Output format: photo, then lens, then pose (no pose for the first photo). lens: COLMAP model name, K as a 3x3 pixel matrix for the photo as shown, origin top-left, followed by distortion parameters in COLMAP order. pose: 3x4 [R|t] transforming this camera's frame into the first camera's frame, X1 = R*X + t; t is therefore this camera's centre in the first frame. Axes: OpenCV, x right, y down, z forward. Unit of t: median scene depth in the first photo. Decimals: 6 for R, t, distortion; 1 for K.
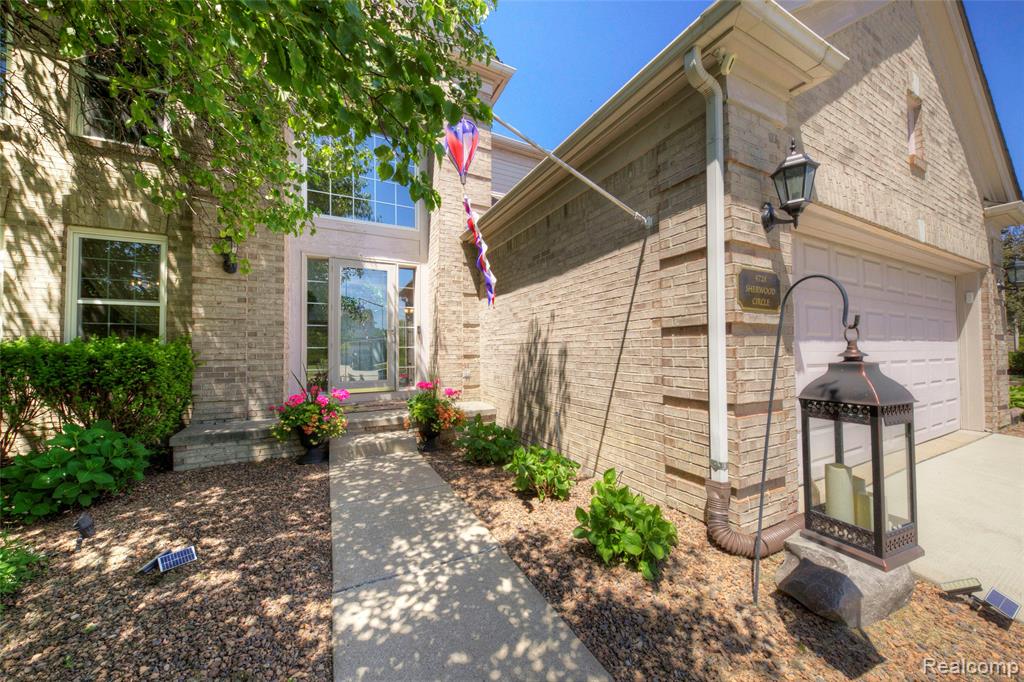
lens RADIAL K [[349.8, 0, 512.0], [0, 349.8, 341.0], [0, 0, 1]] dist [0.000613, -0.000066]
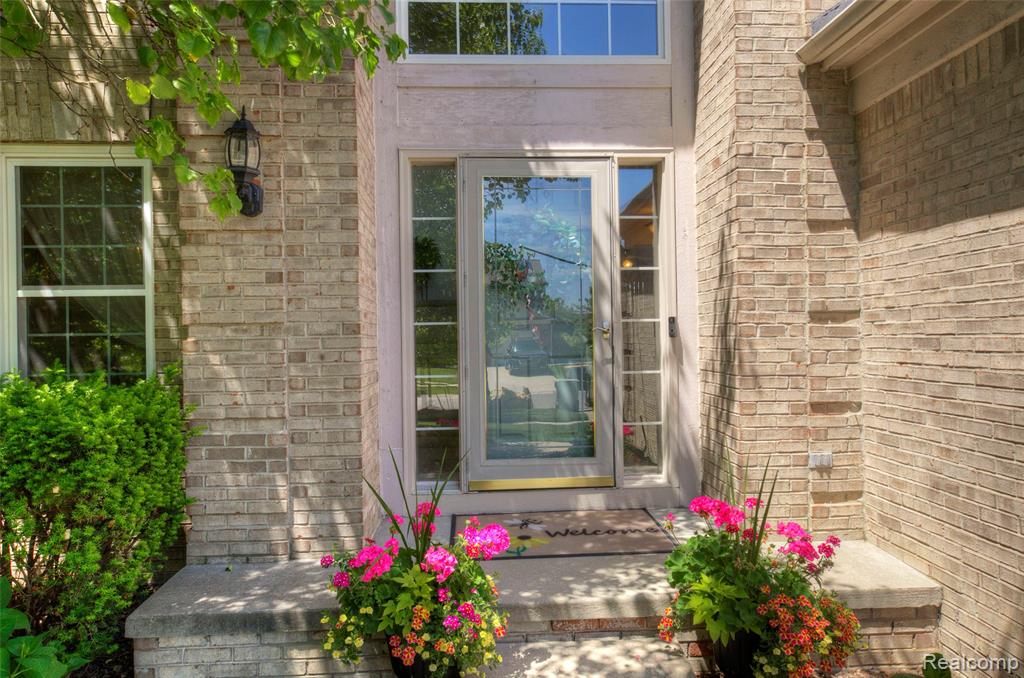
lens RADIAL K [[672.1, 0, 511.3], [0, 672.1, 327.3], [0, 0, 1]] dist [0.018551, 0.002438]
pose [[0.911600, -0.007203, -0.411016, -0.167094], [0.017429, 0.999625, 0.021136, -0.065541], [0.410710, -0.026431, 0.911383, 0.355278]]
